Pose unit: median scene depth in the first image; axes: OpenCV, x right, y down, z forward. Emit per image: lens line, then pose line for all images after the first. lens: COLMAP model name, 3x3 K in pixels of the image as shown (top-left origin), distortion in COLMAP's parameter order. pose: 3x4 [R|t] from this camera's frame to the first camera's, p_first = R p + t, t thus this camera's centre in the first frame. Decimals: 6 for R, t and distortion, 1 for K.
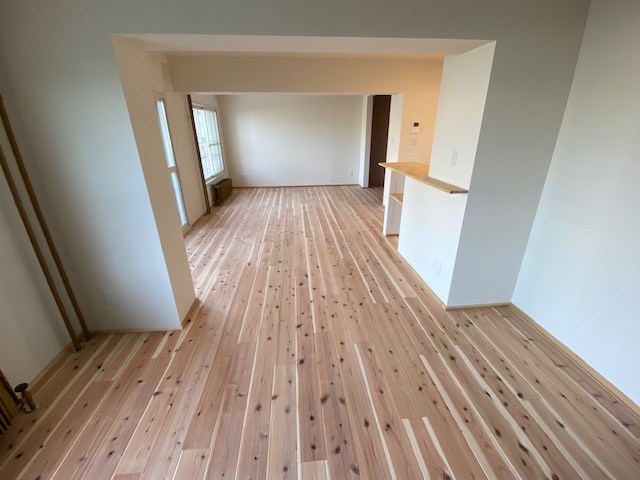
lens RADIAL K [[283.7, 0, 320.0], [0, 283.7, 240.0], [0, 0, 1]] dist [0.002868, -0.000403]
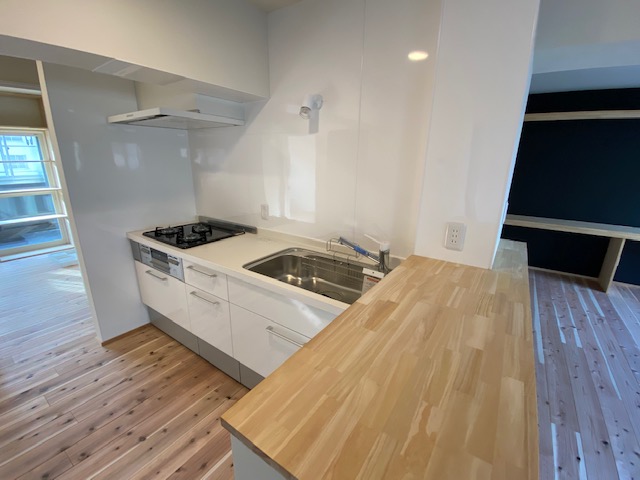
lens RADIAL K [[283.7, 0, 320.0], [0, 283.7, 240.0], [0, 0, 1]] dist [0.002868, -0.000403]
pose [[-0.768558, -0.181723, 0.613430, 0.253919], [0.229792, 0.816424, 0.529762, -0.461264], [-0.597089, 0.548114, -0.585710, 1.138837]]
